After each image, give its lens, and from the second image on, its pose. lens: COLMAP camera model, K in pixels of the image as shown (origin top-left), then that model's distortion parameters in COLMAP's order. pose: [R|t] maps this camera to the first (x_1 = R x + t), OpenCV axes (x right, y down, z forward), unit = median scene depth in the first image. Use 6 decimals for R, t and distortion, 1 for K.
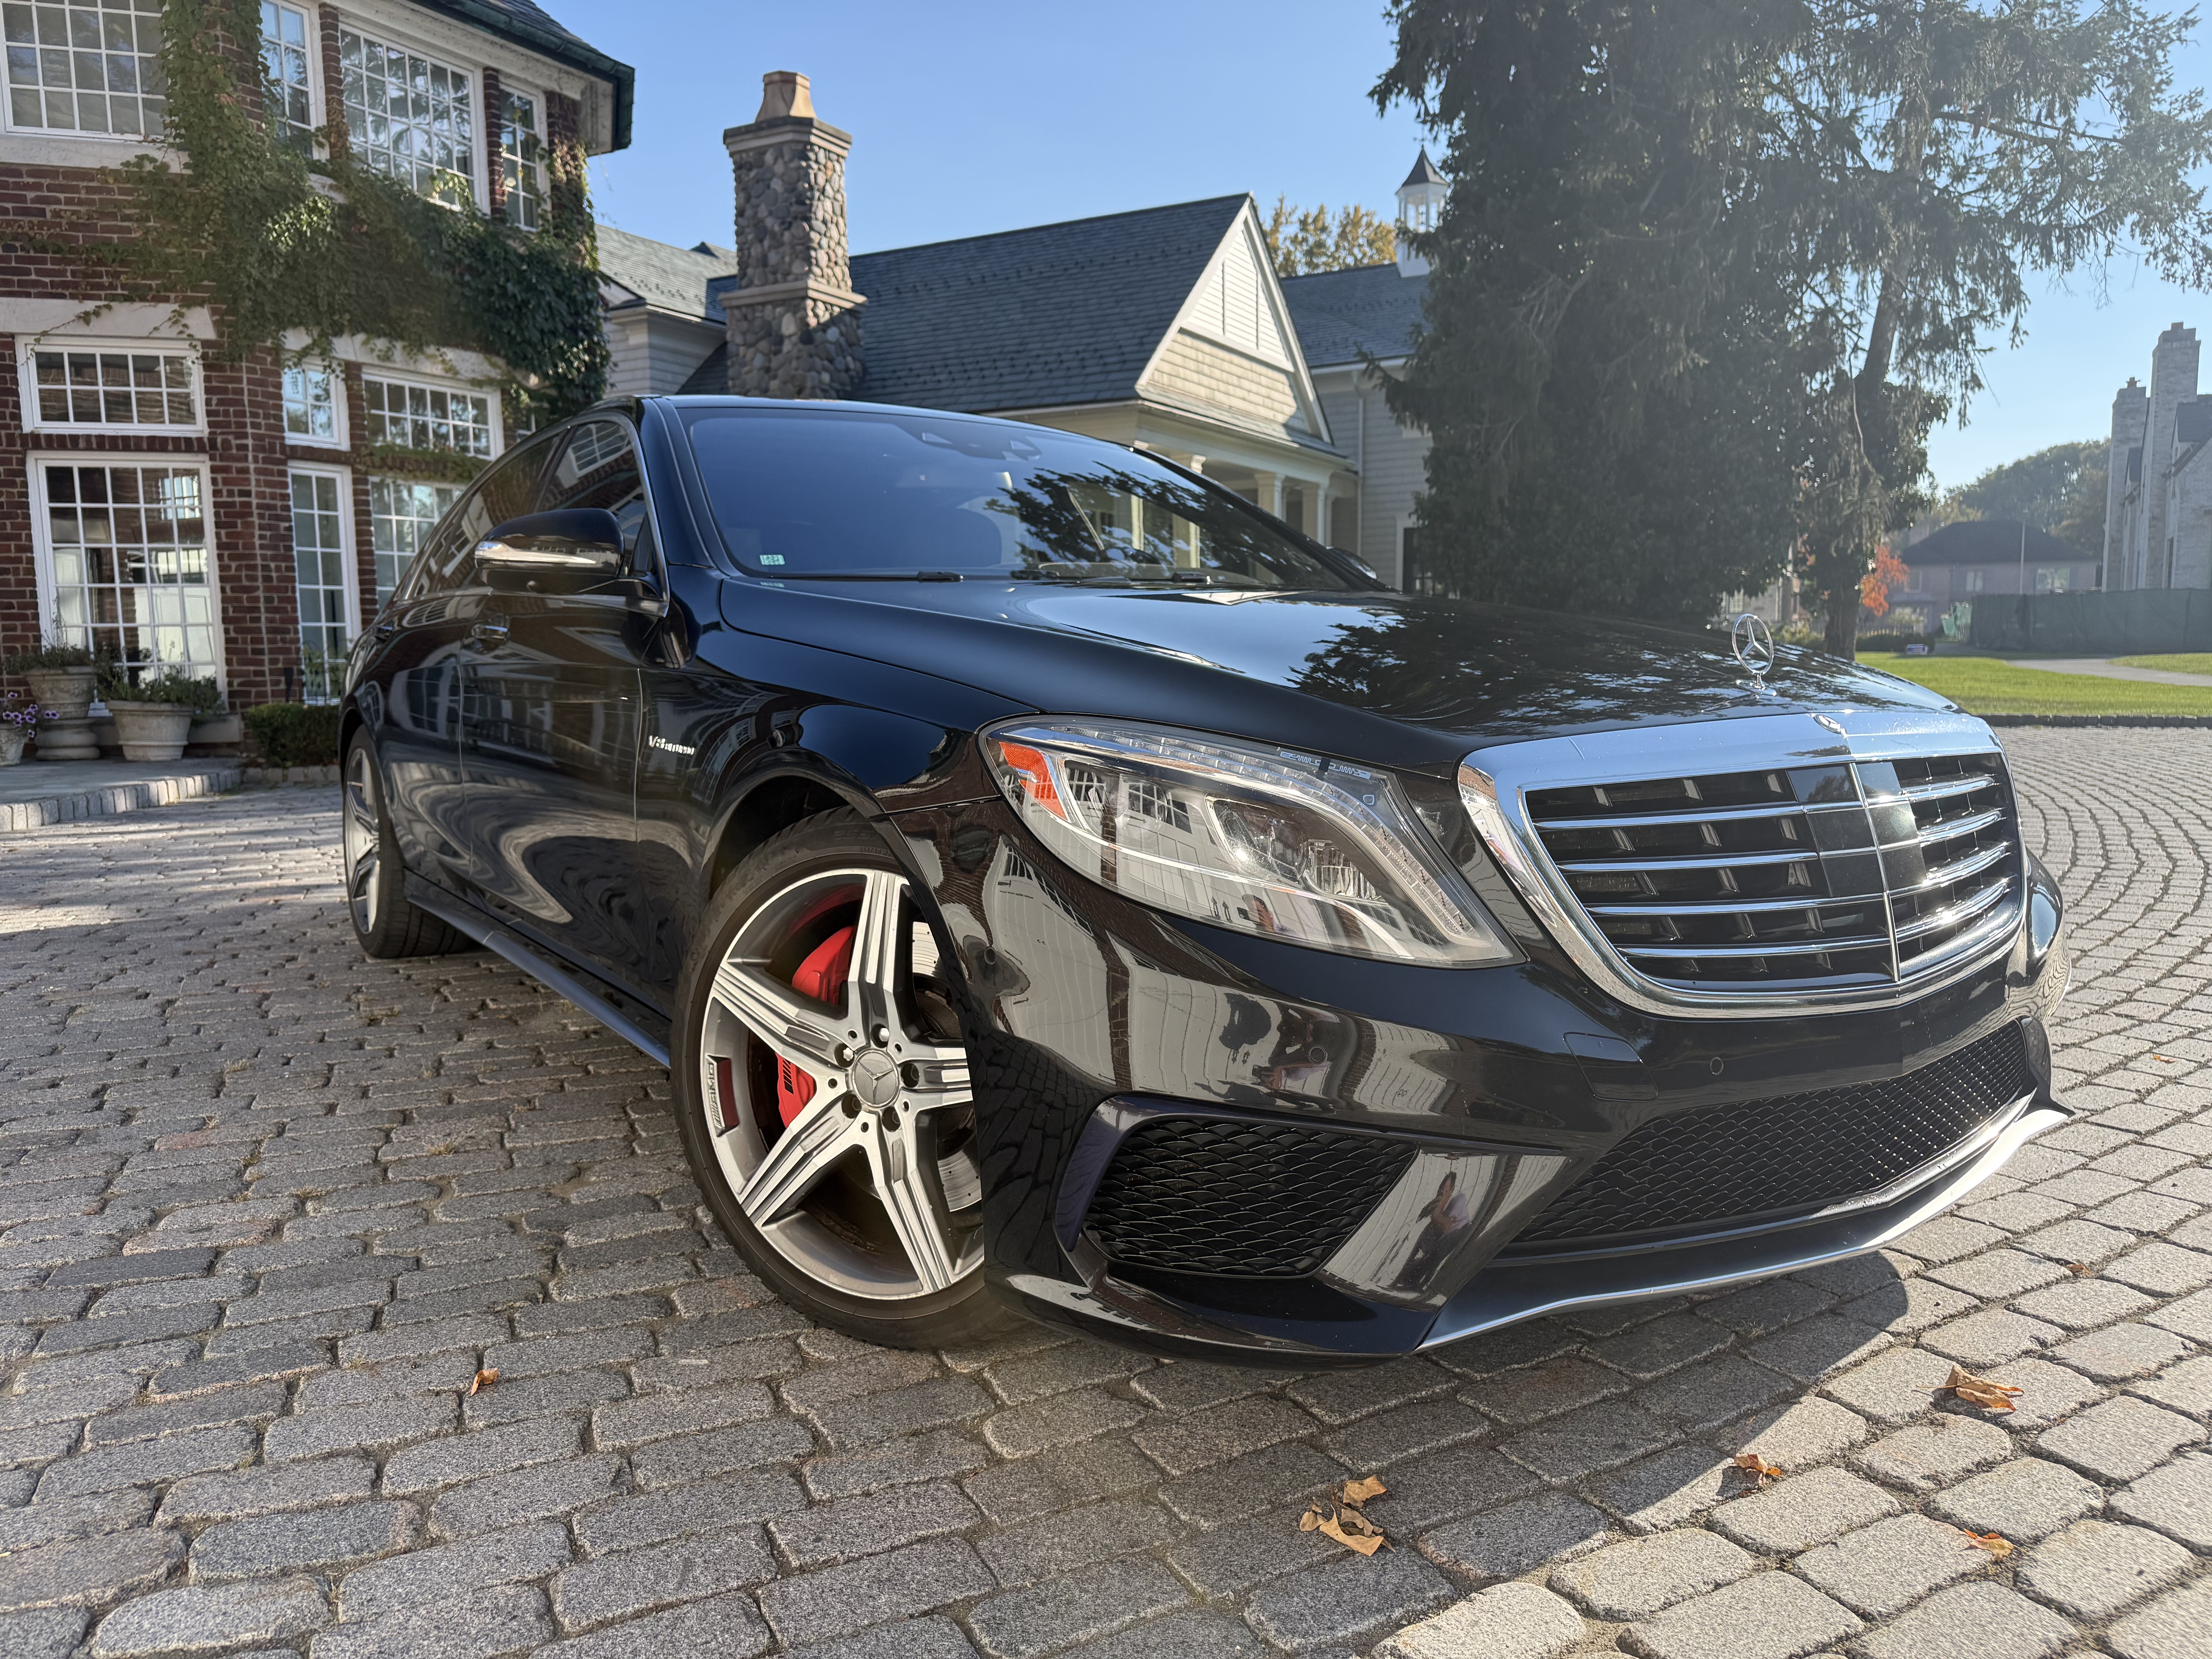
lens RADIAL K [[1524.3, 0, 1112.0], [0, 1524.3, 814.9], [0, 0, 1]] dist [0.029262, -0.040031]
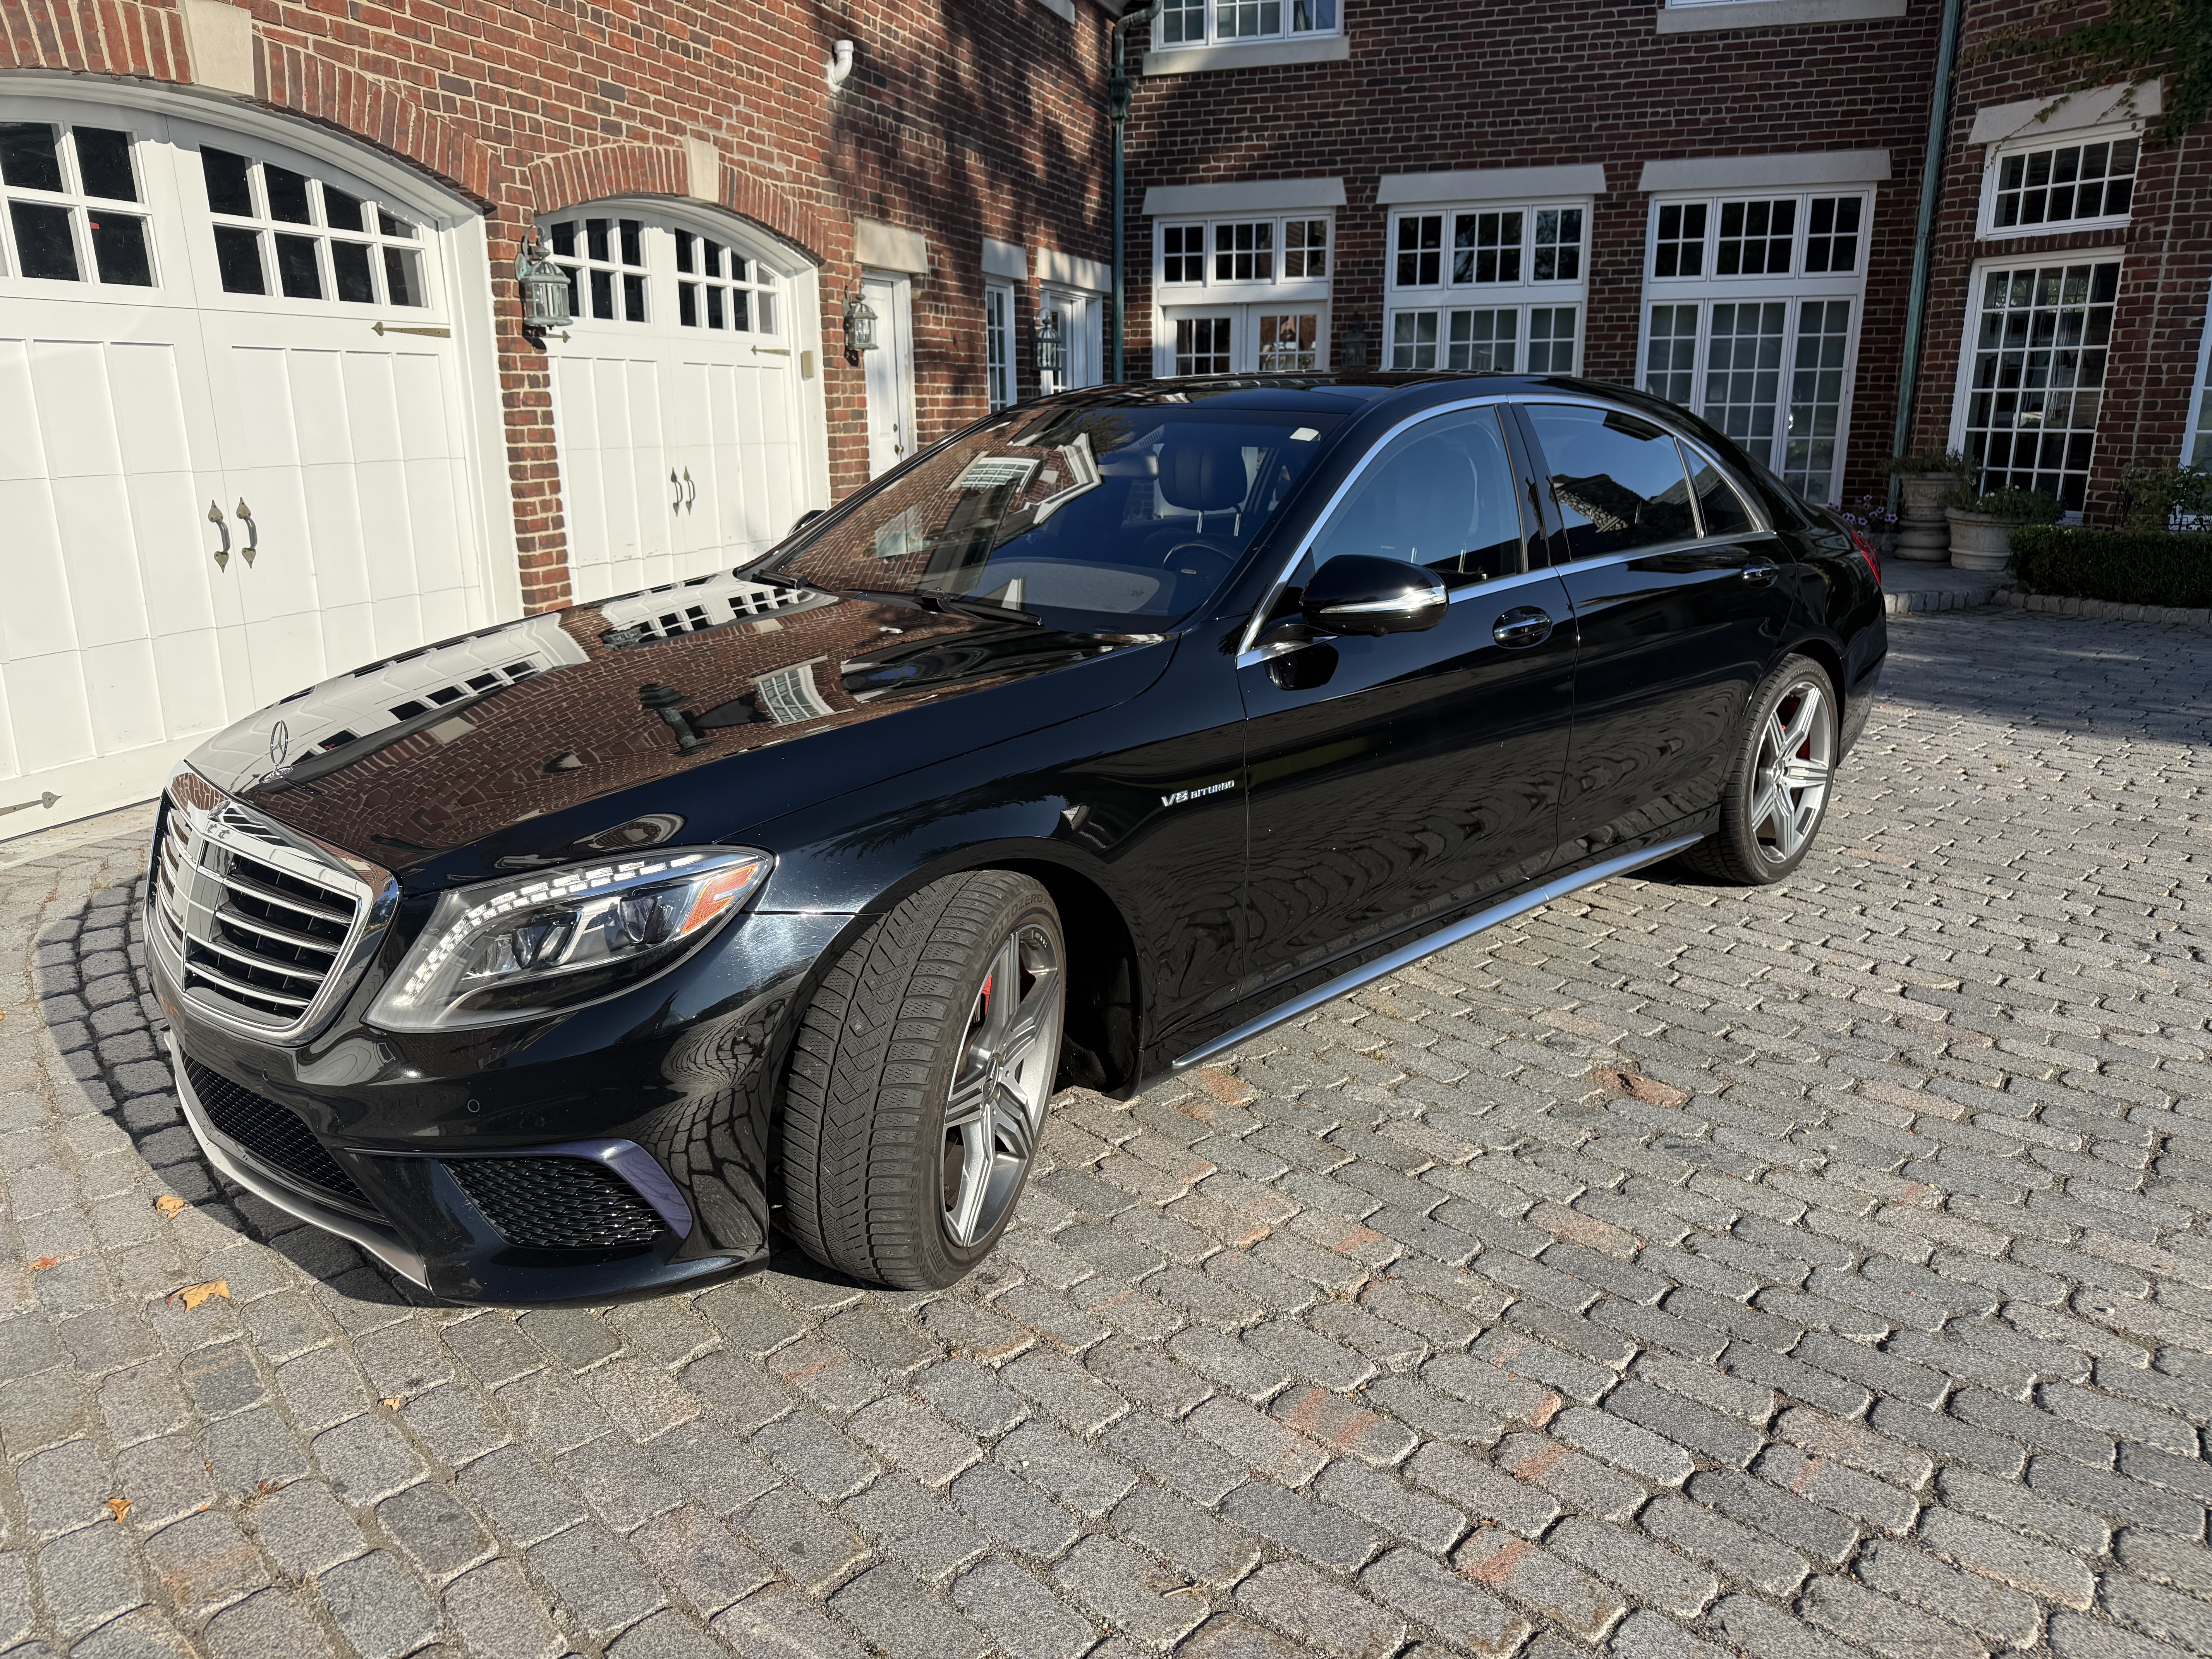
lens RADIAL K [[1524.3, 0, 1127.2], [0, 1524.3, 829.0], [0, 0, 1]] dist [0.029262, -0.040031]
pose [[0.201788, 0.267630, -0.942155, 0.266479], [-0.104044, 0.962357, 0.251085, -0.064092], [0.973887, 0.047360, 0.222038, 0.215258]]
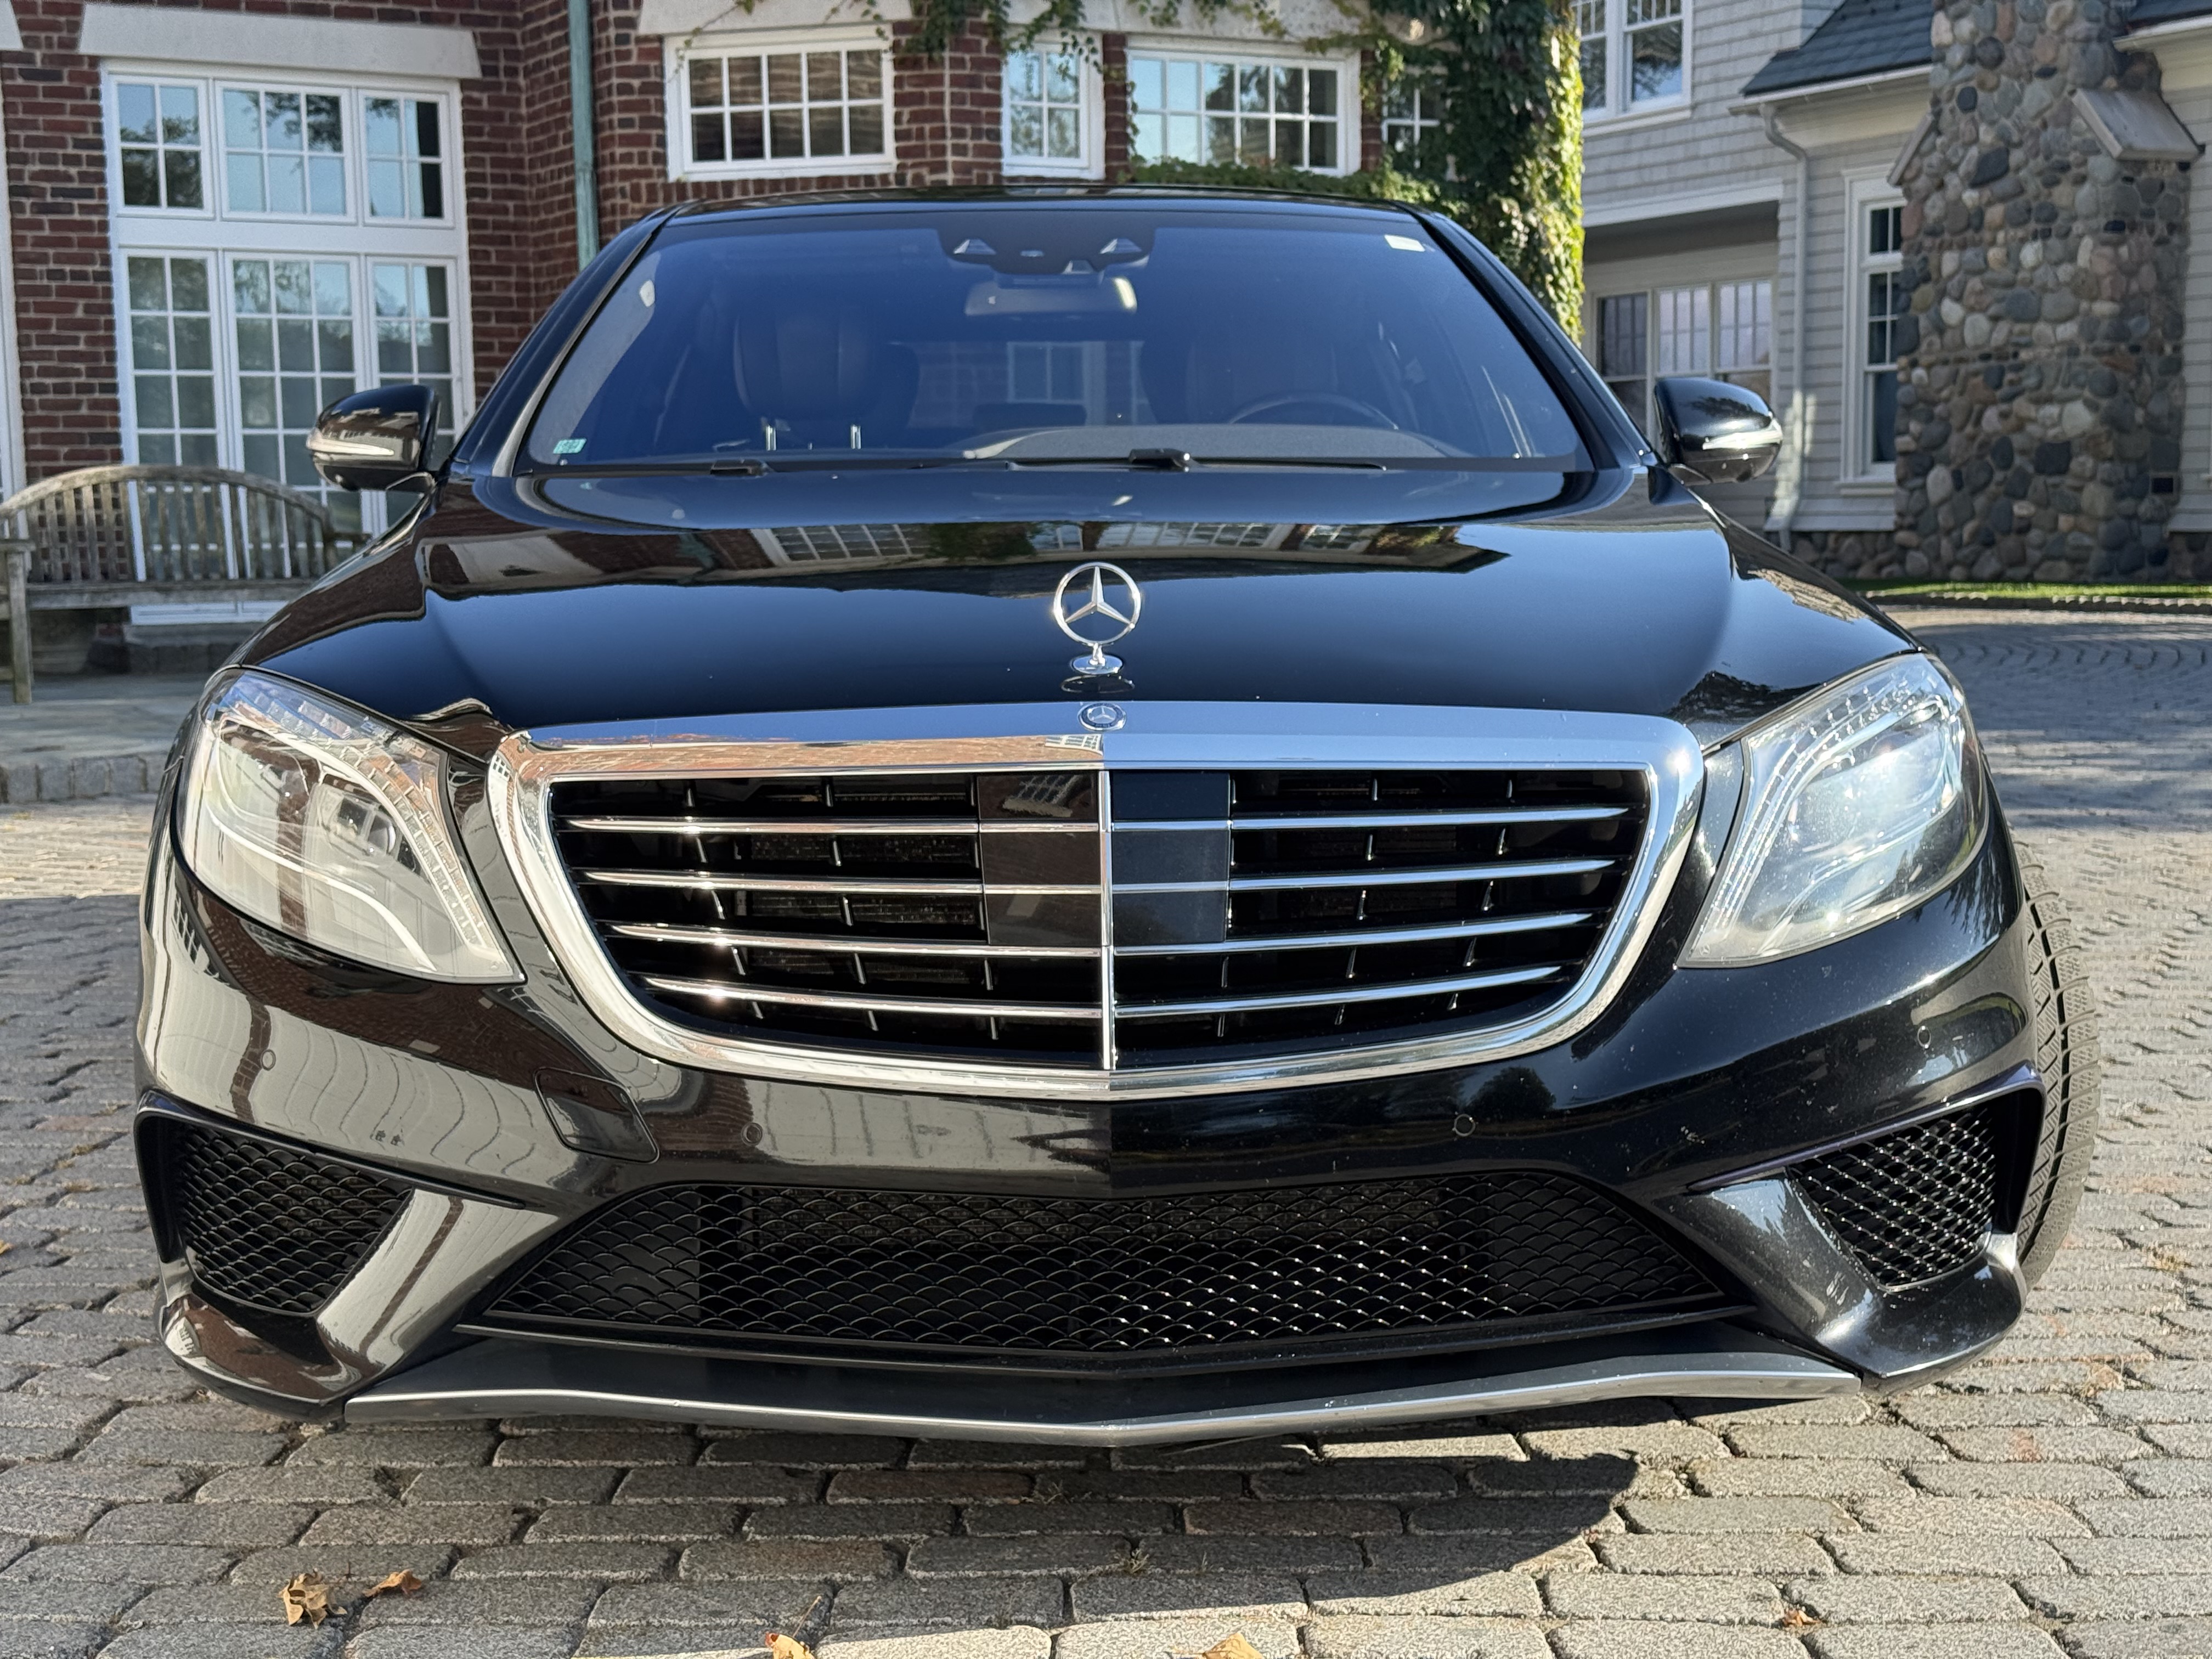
lens RADIAL K [[2980.3, 0, 1105.0], [0, 2980.3, 848.2], [0, 0, 1]] dist [0.062157, 0.000000]
pose [[0.846362, 0.062723, -0.528901, 0.175570], [-0.053944, 0.998030, 0.032034, -0.006009], [0.529869, 0.001419, 0.848079, -0.028817]]
